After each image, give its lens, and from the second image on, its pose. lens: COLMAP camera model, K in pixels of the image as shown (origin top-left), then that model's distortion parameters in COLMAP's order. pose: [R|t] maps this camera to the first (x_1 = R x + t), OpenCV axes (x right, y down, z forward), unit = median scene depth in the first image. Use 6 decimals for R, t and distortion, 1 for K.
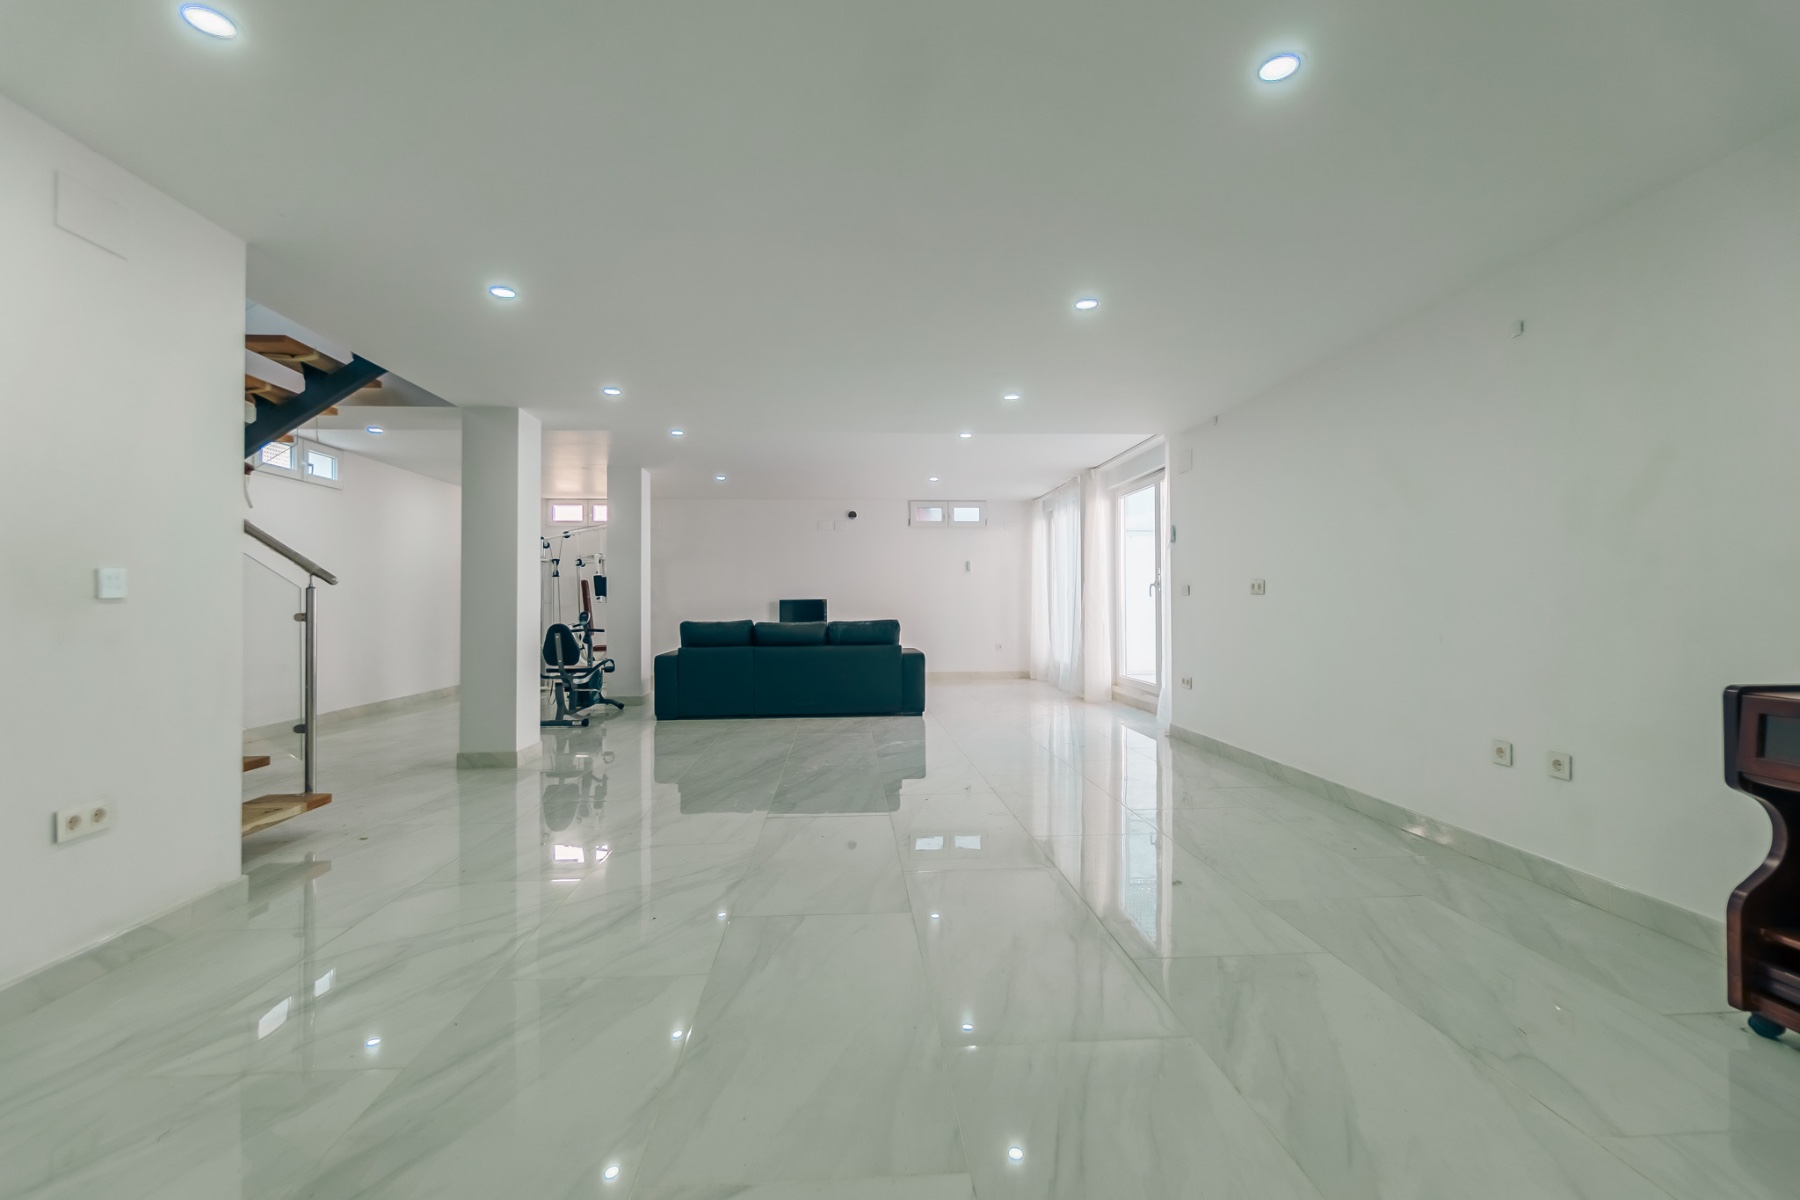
lens RADIAL K [[790.4, 0, 931.7], [0, 790.4, 602.7], [0, 0, 1]] dist [-0.004920, 0.001453]
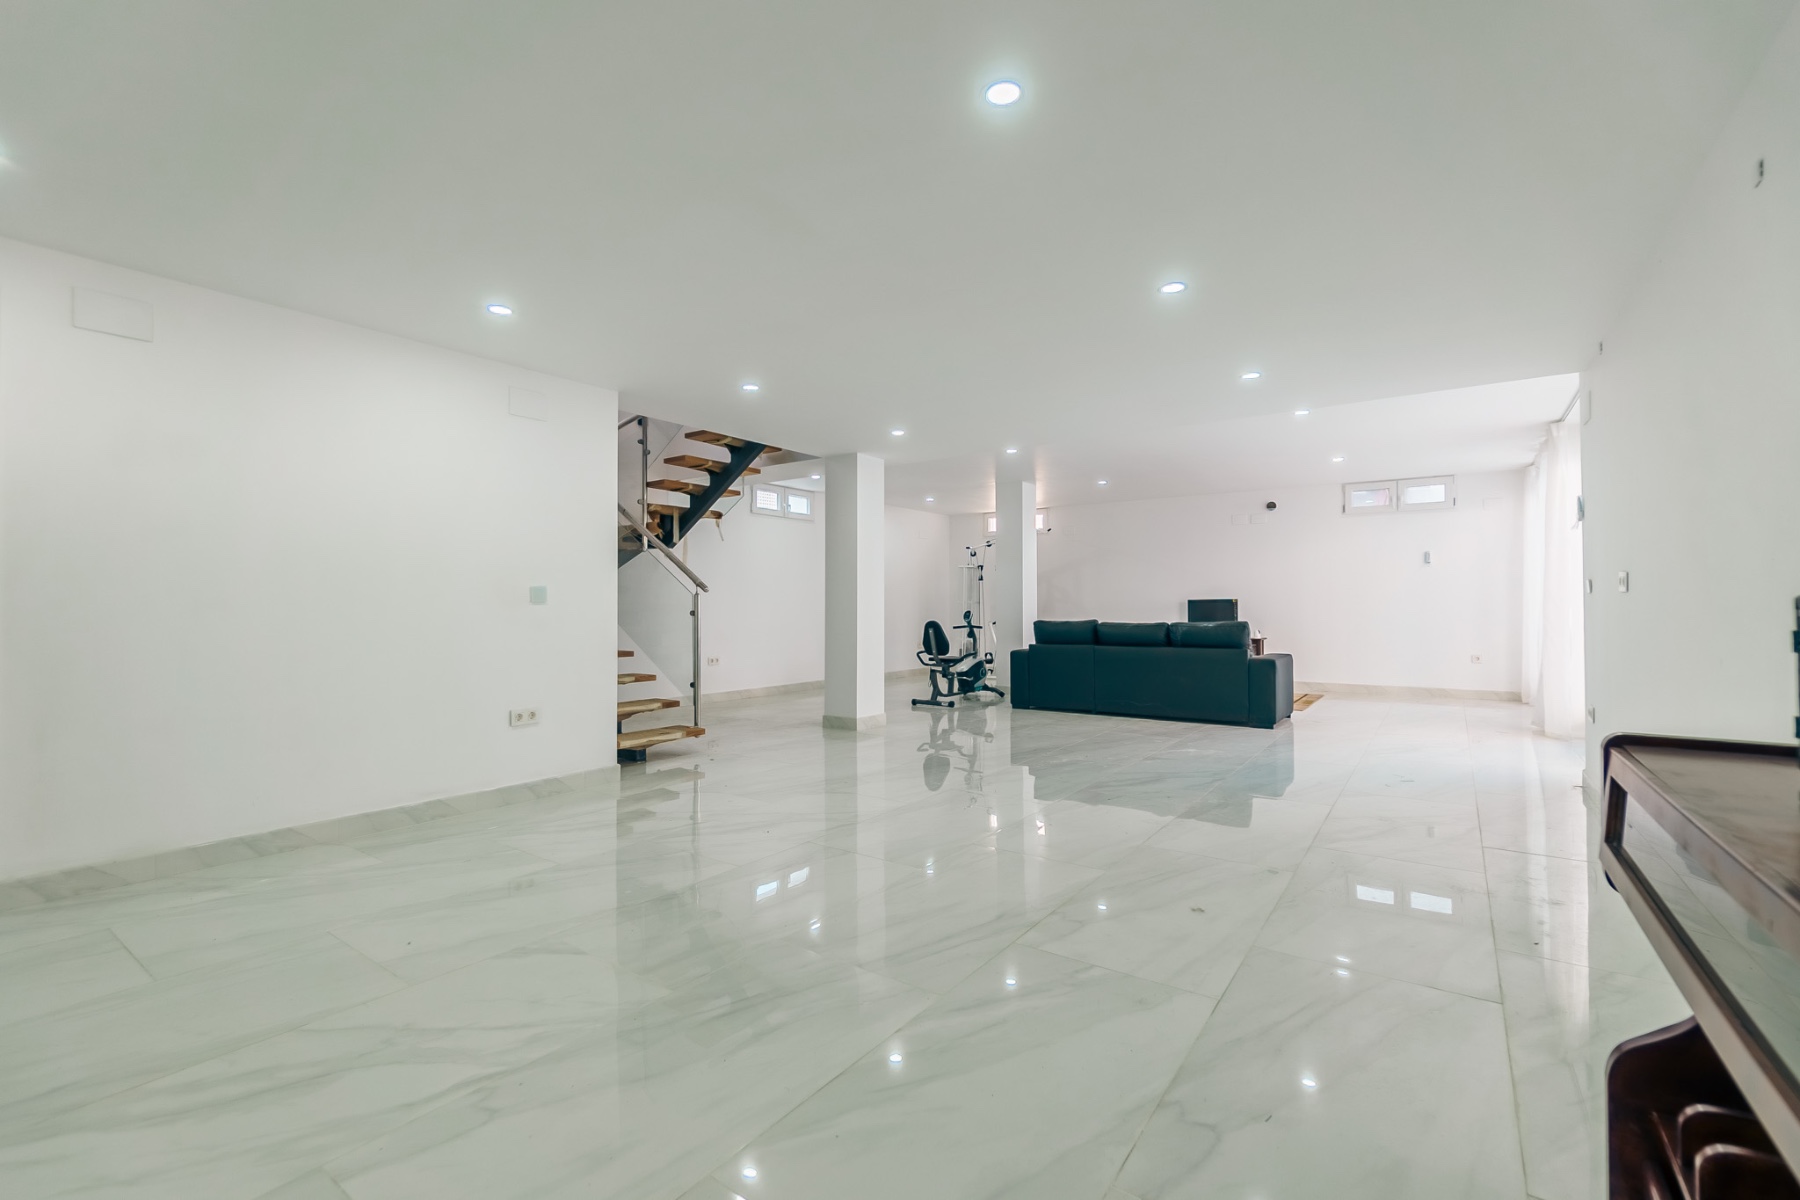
lens RADIAL K [[790.4, 0, 871.4], [0, 790.4, 608.3], [0, 0, 1]] dist [-0.004920, 0.001453]
pose [[0.759223, 0.004712, -0.650813, 0.243473], [0.000577, 0.999969, 0.007912, -0.001704], [0.650830, -0.006383, 0.759197, 0.022638]]
